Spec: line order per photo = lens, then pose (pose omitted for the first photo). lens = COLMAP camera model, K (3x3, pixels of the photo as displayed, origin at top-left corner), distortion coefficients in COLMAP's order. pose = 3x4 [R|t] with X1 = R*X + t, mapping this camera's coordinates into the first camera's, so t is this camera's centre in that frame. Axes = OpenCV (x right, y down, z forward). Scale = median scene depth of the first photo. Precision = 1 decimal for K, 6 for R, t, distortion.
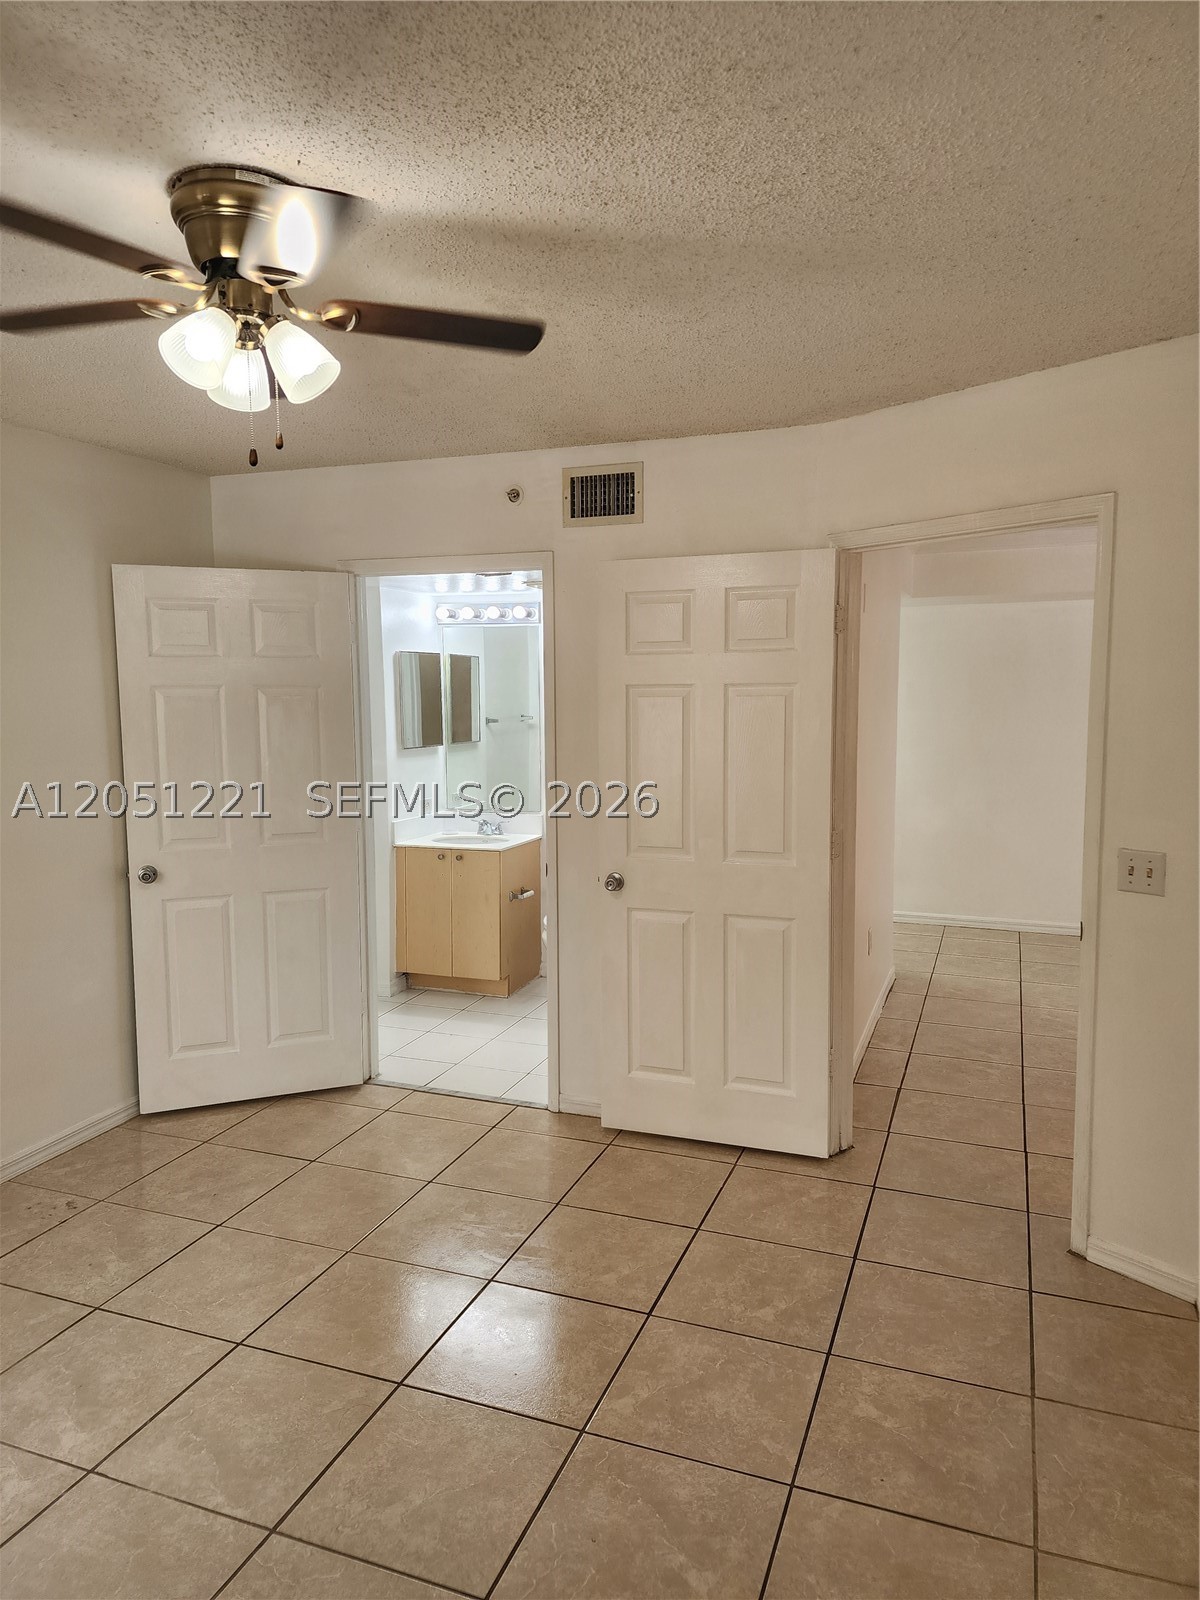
lens RADIAL K [[1070.1, 0, 602.9], [0, 1070.1, 796.8], [0, 0, 1]] dist [0.083043, -0.076264]
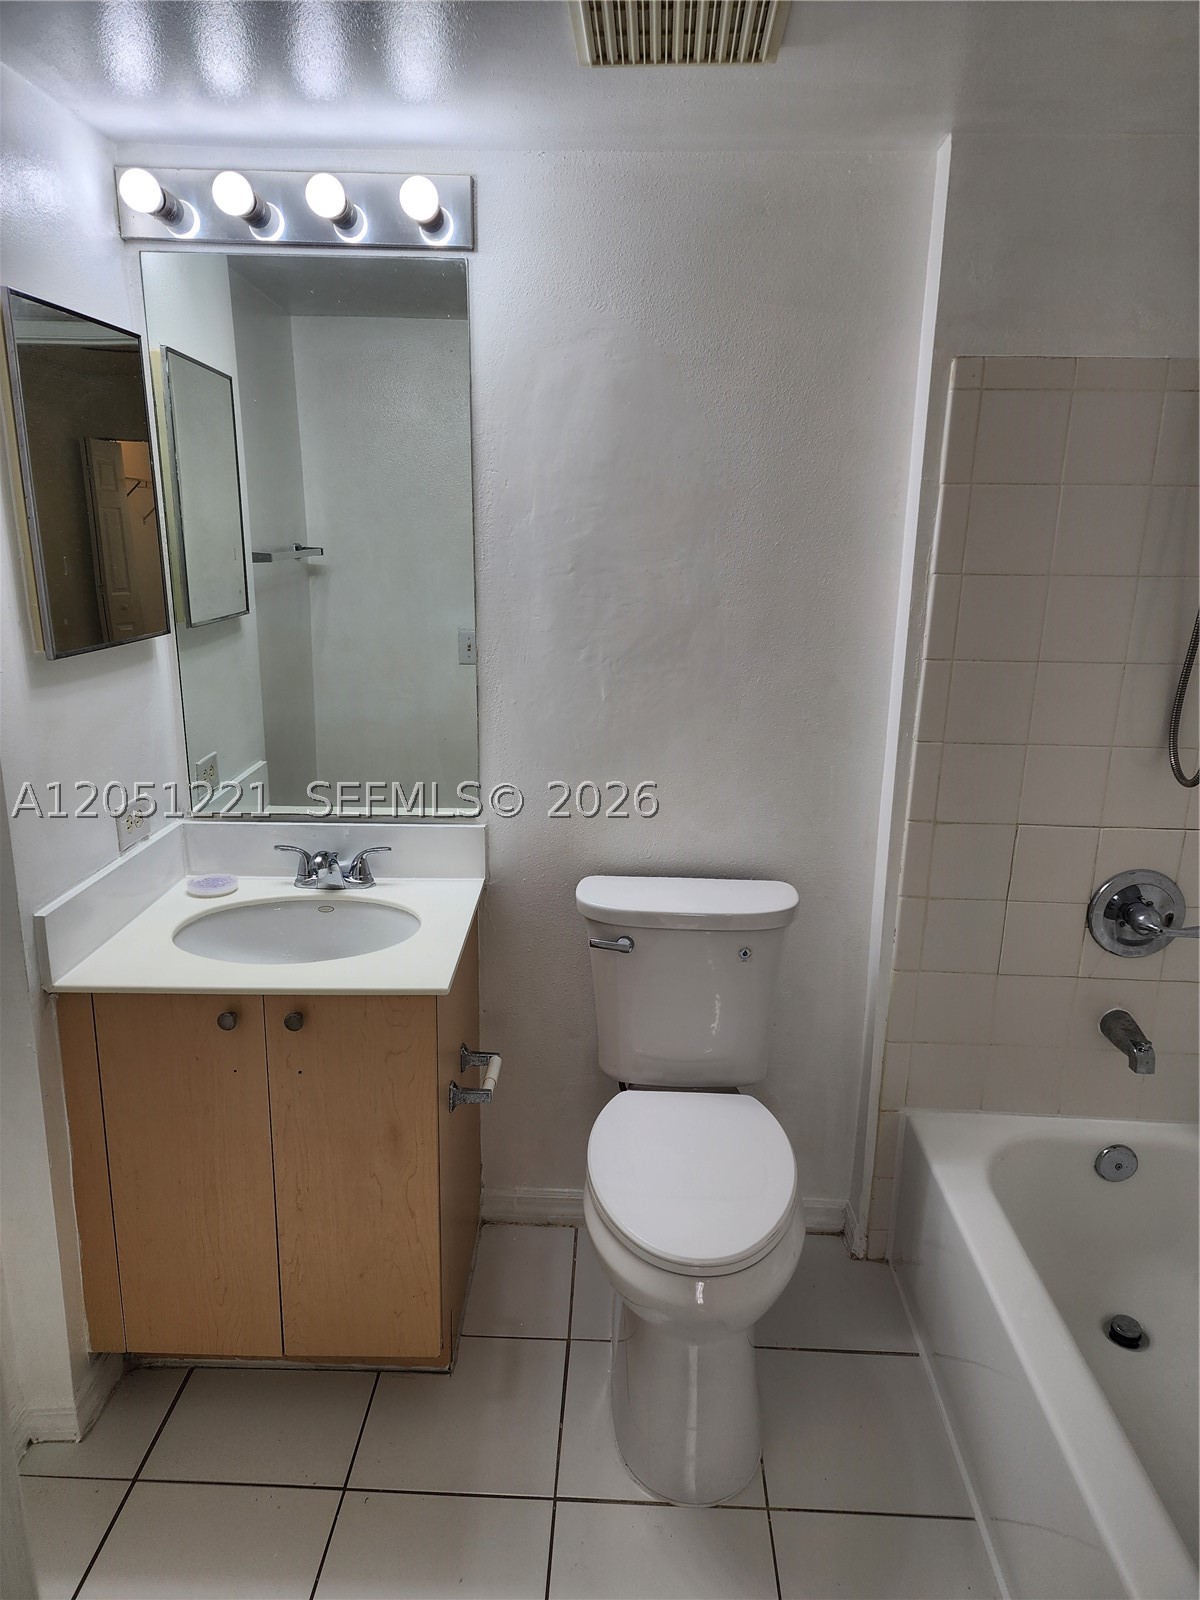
lens RADIAL K [[1070.1, 0, 611.1], [0, 1070.1, 809.1], [0, 0, 1]] dist [0.083043, -0.076264]
pose [[0.946345, -0.072450, 0.314931, -0.136990], [0.020884, 0.986218, 0.164125, -0.050422], [-0.322482, -0.148742, 0.934816, 0.668426]]
